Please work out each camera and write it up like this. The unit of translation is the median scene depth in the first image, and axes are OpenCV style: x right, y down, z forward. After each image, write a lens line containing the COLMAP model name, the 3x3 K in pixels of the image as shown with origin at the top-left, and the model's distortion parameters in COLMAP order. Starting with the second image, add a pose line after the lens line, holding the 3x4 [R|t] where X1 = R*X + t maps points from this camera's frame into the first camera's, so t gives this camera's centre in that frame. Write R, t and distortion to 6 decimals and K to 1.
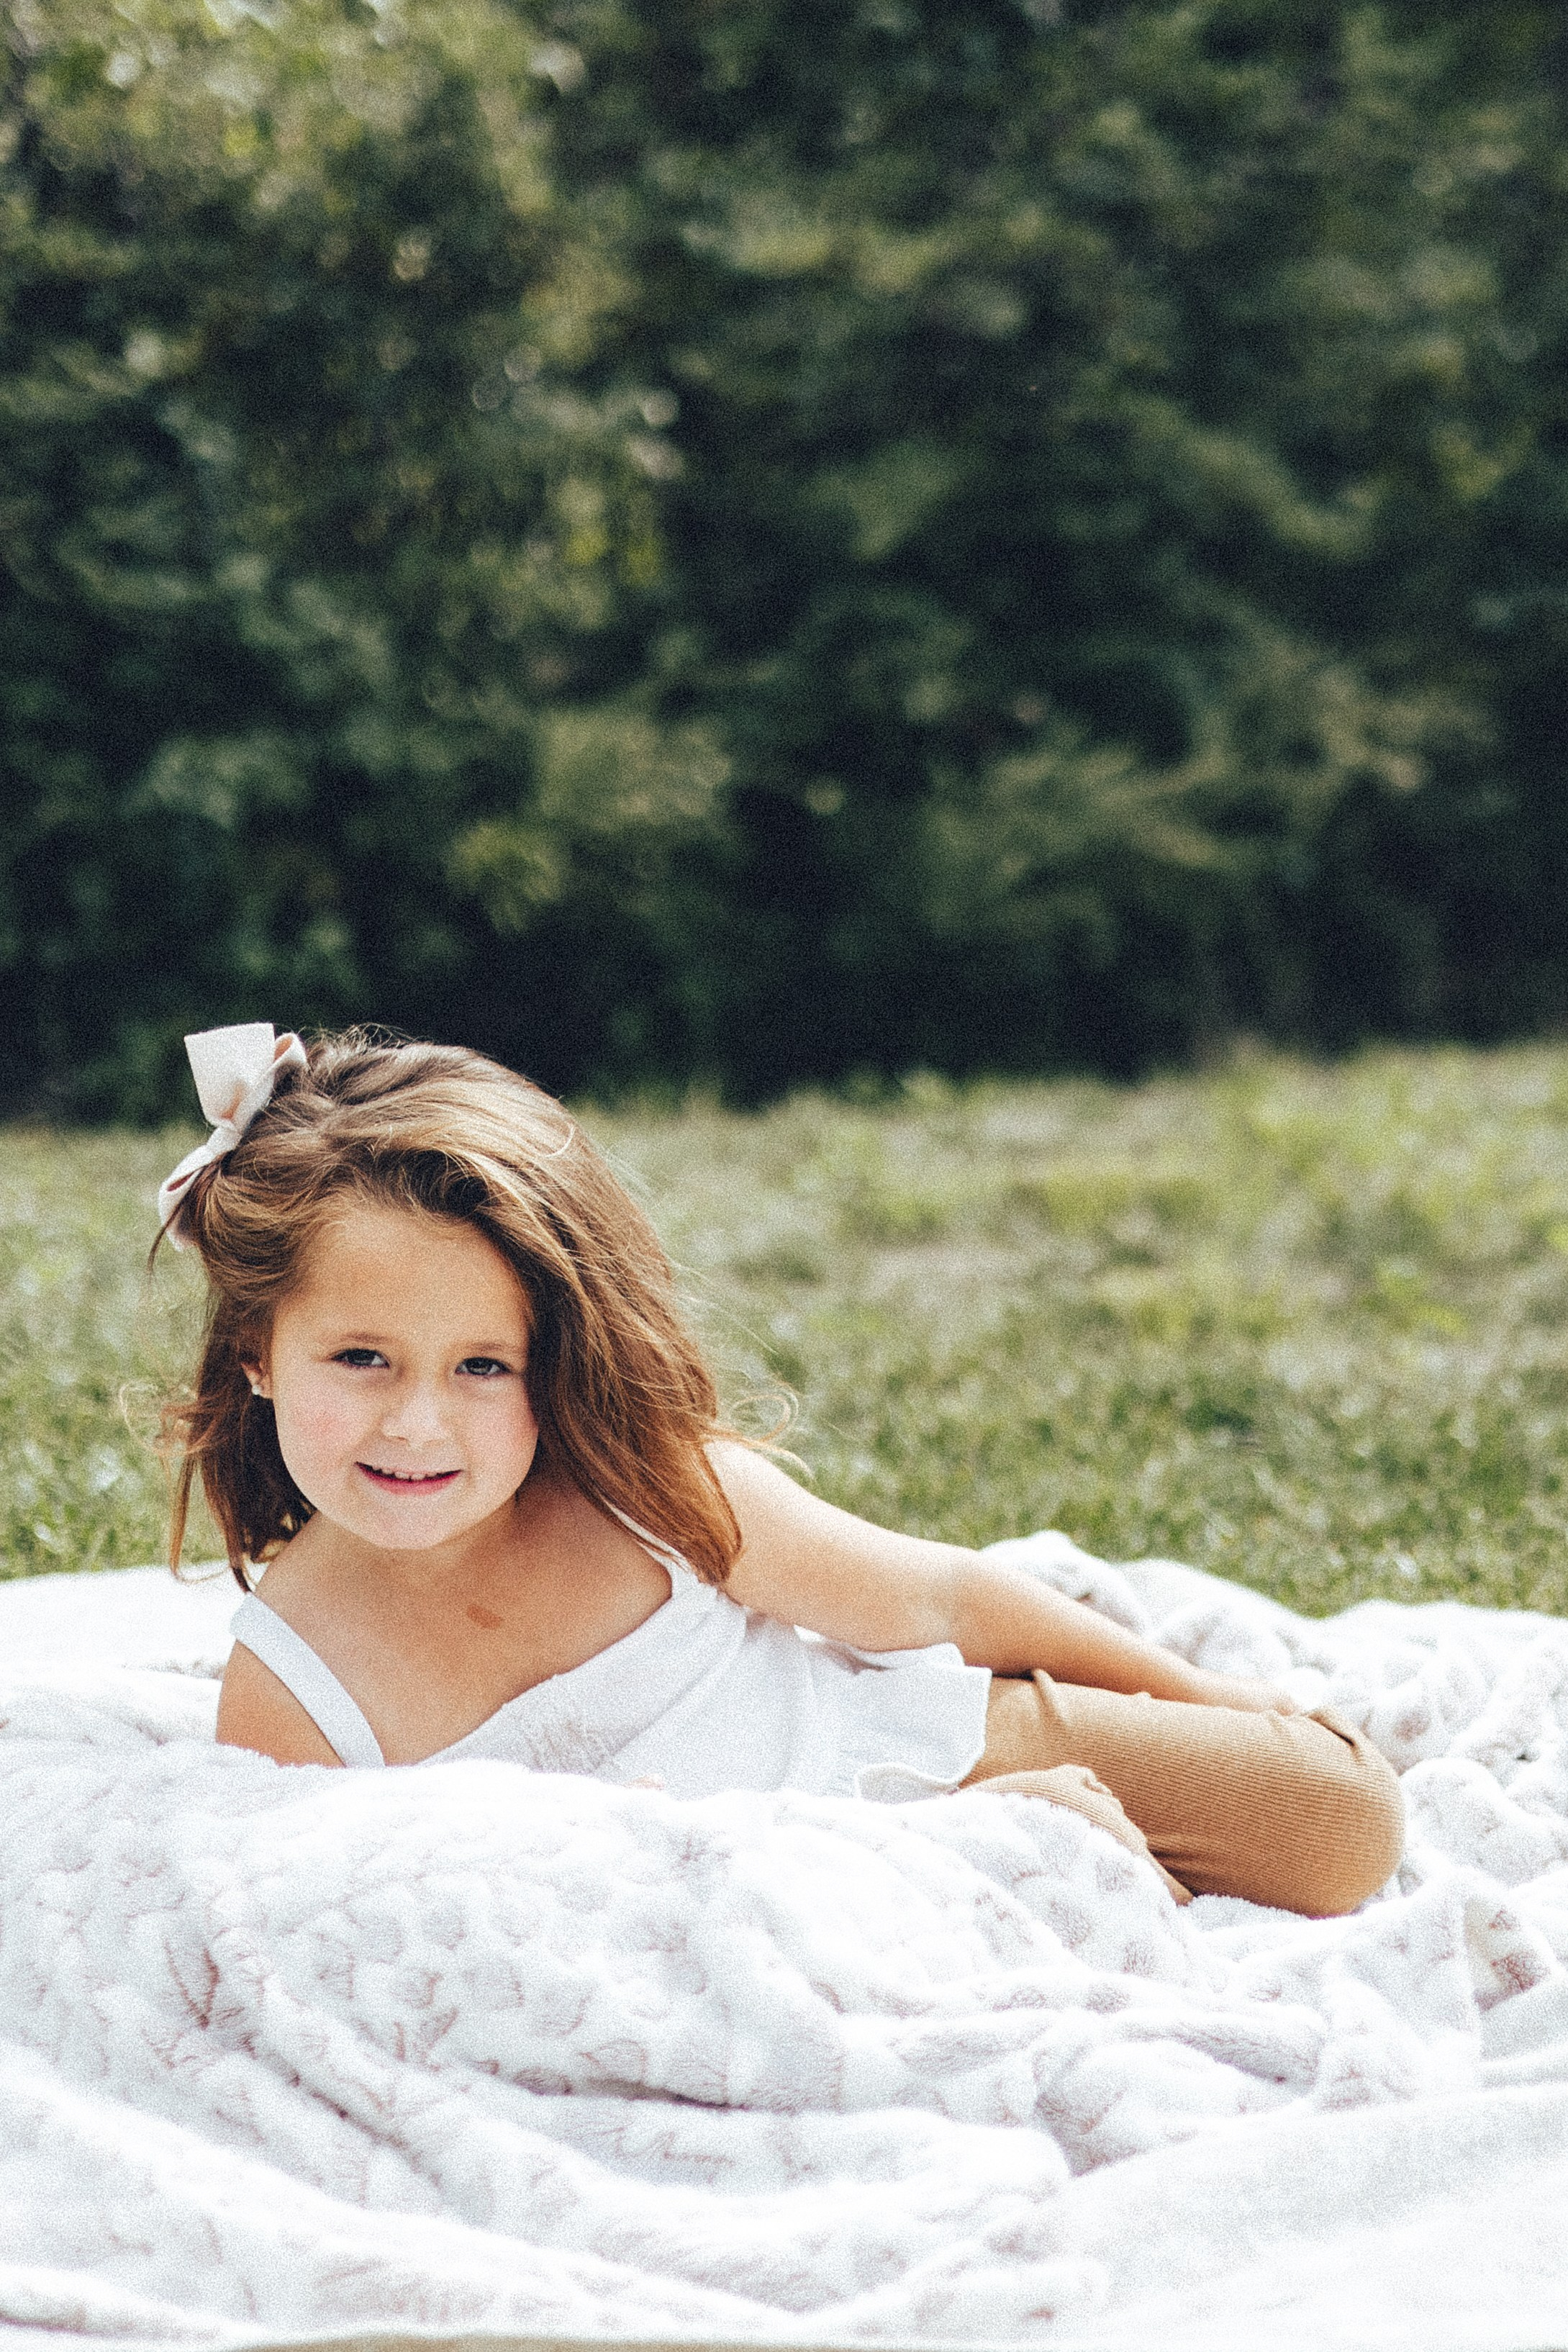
lens RADIAL K [[3503.6, 0, 781.8], [0, 3503.6, 1174.0], [0, 0, 1]] dist [0.015897, 0.000000]
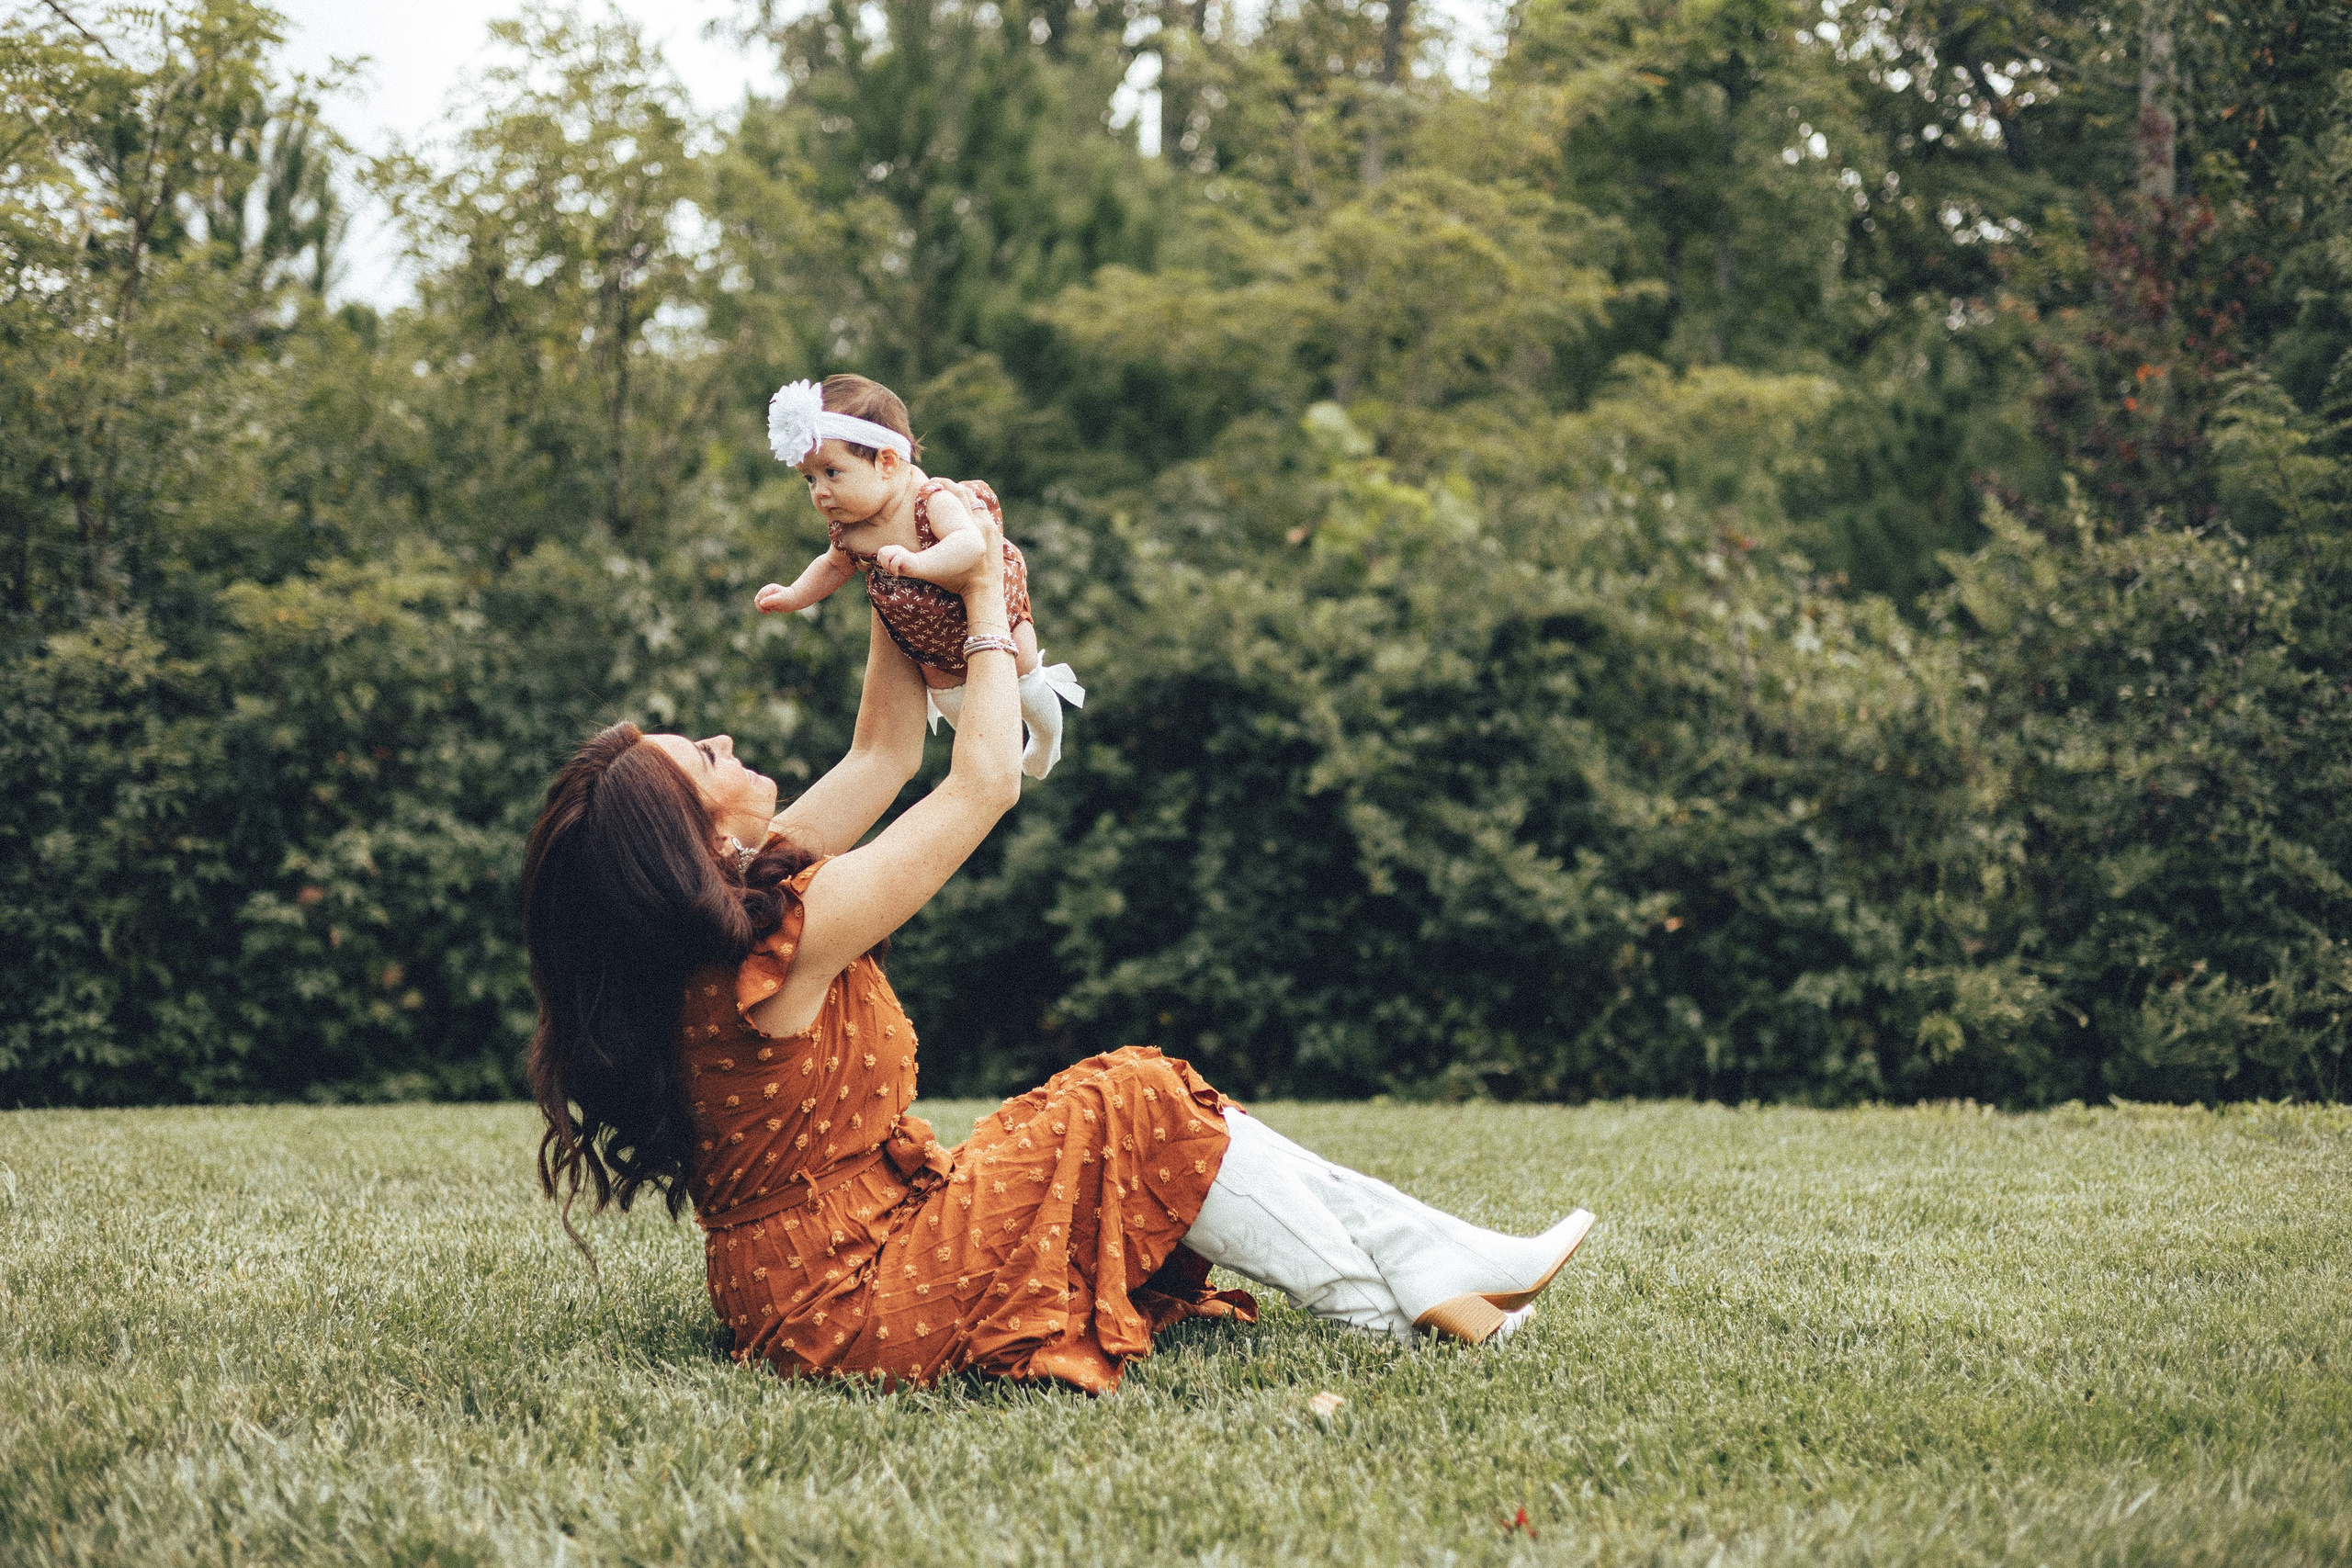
lens RADIAL K [[3503.5, 0, 1179.8], [0, 3503.5, 871.0], [0, 0, 1]] dist [0.015897, 0.000000]
pose [[0.944081, 0.005392, -0.329670, 0.196114], [-0.058827, 0.986578, -0.152327, 0.182587], [0.324424, 0.163202, 0.931726, -1.274382]]
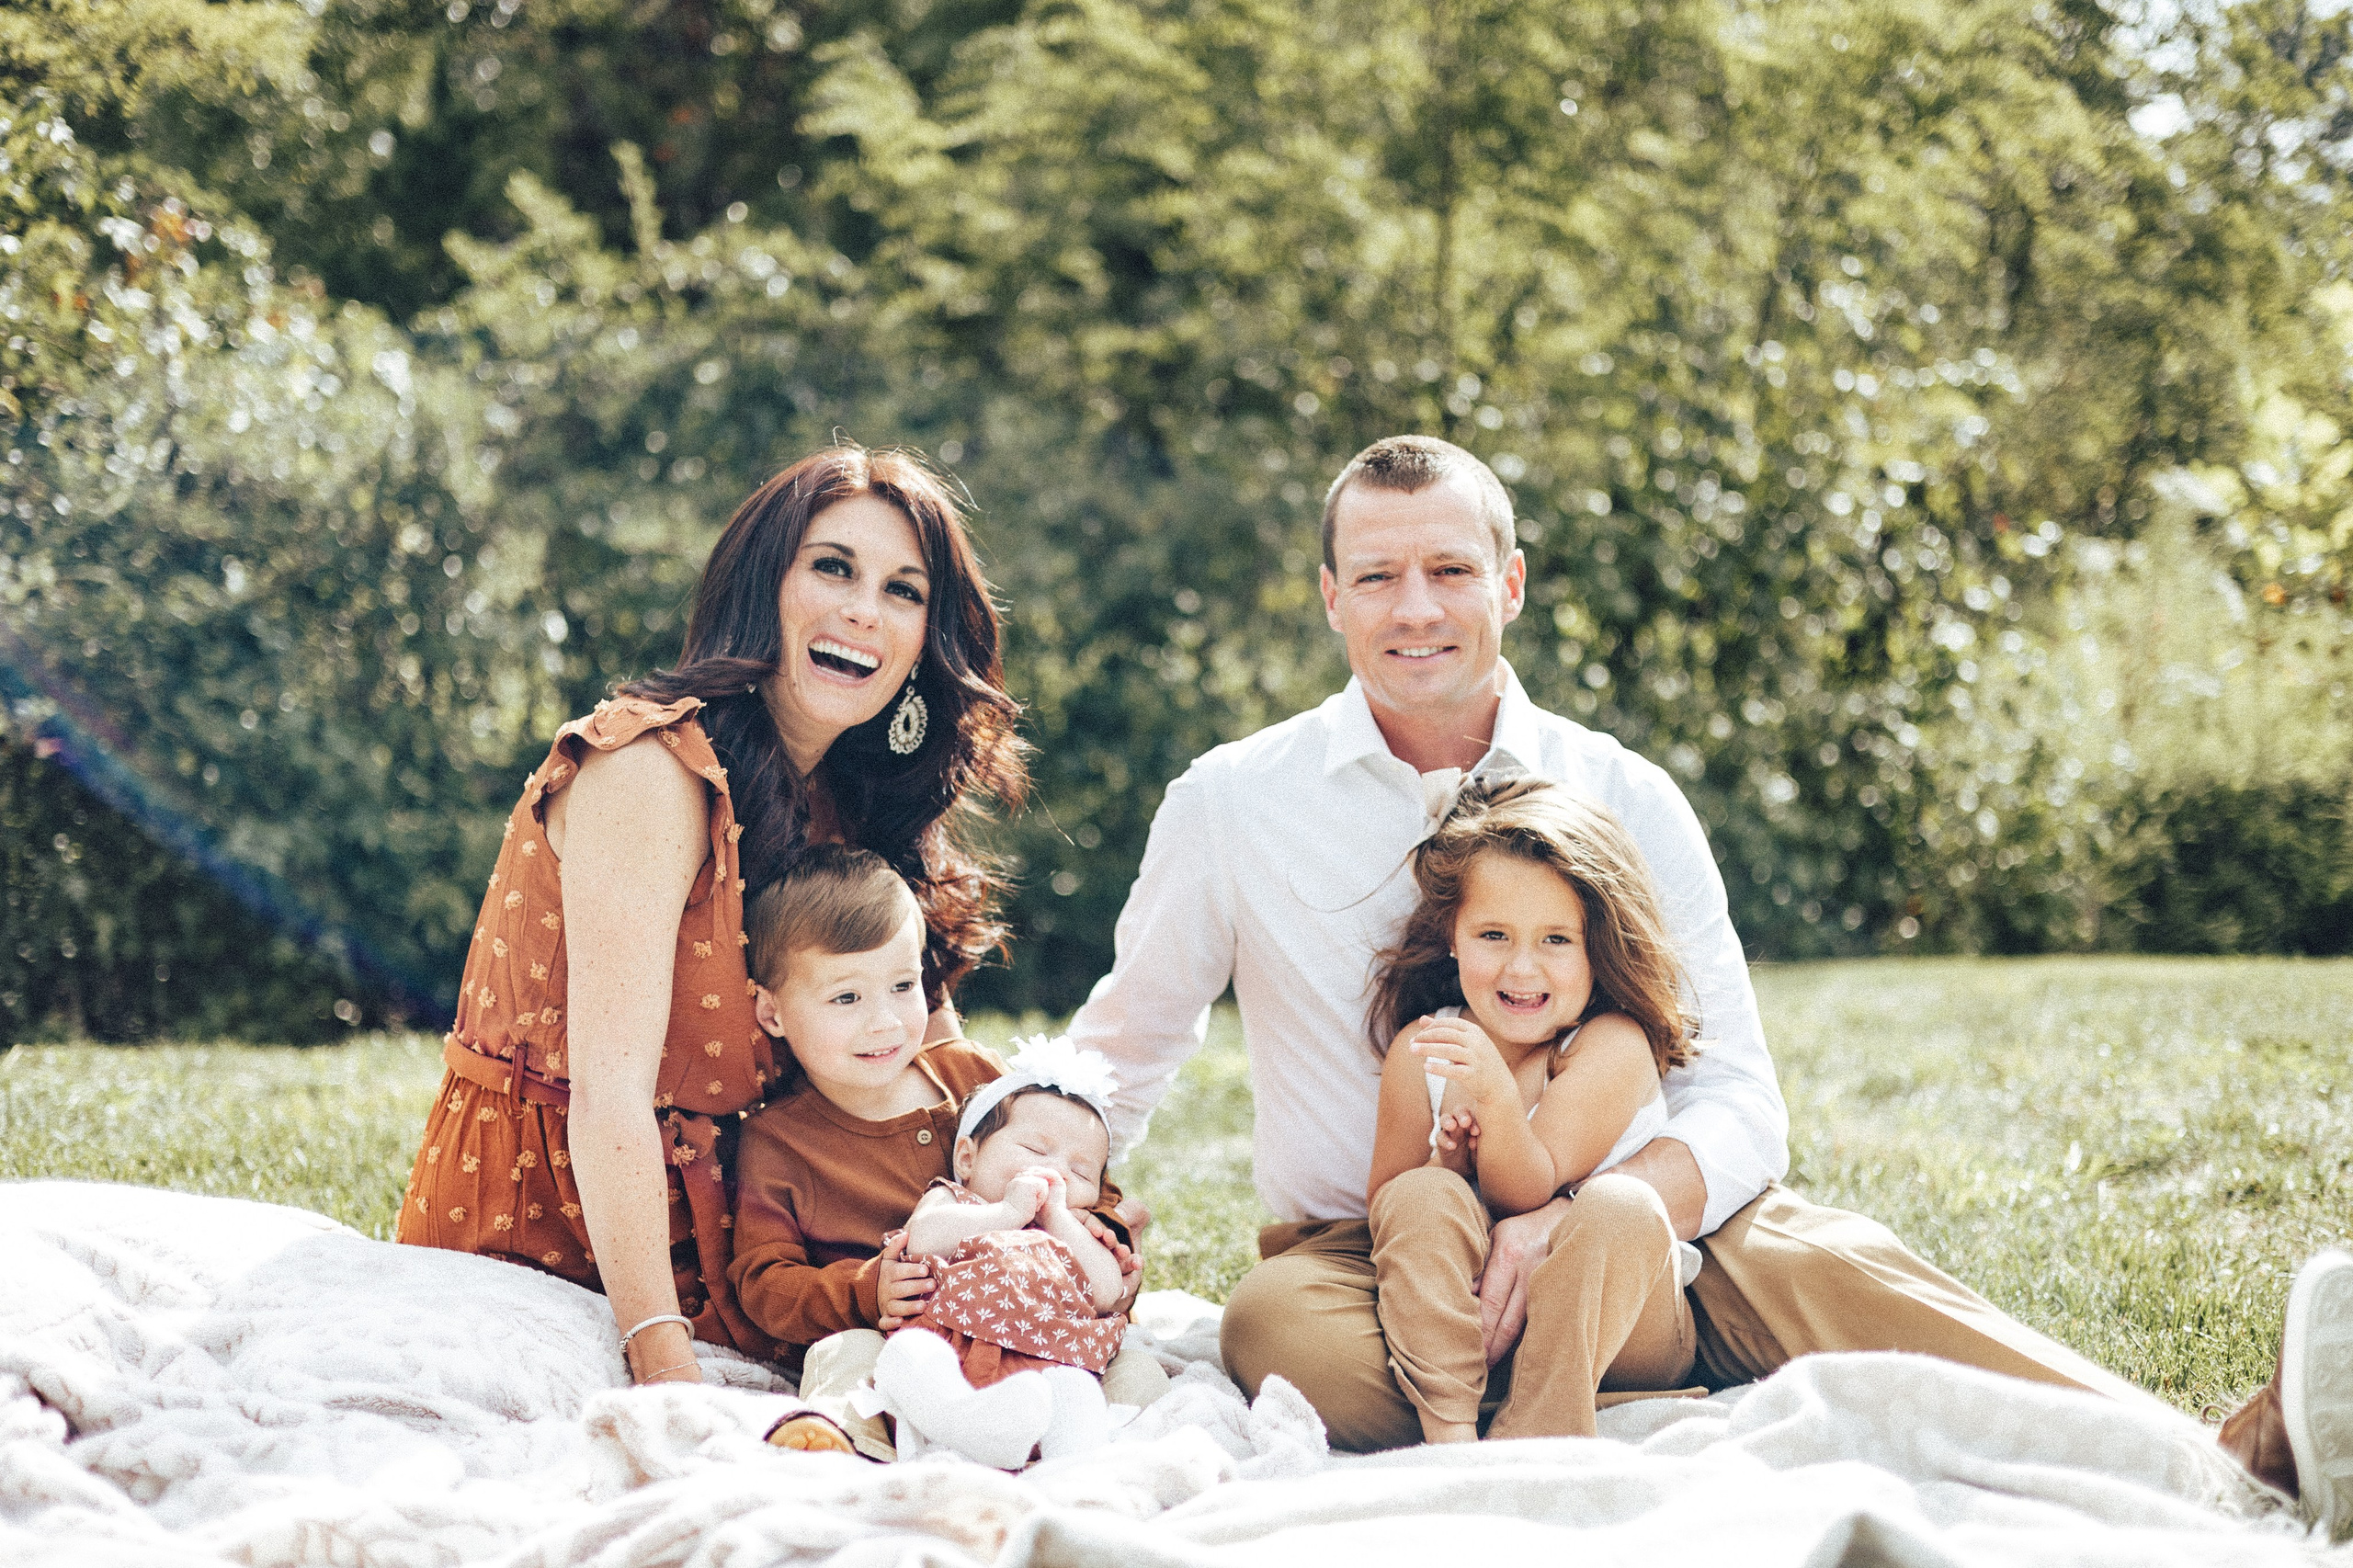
lens RADIAL K [[3505.3, 0, 1193.8], [0, 3505.3, 801.8], [0, 0, 1]] dist [0.015897, 0.000000]
pose [[0.995238, 0.028428, 0.093237, 0.109244], [-0.015759, 0.990870, -0.133898, 0.076107], [-0.096192, 0.131791, 0.986599, -0.630574]]
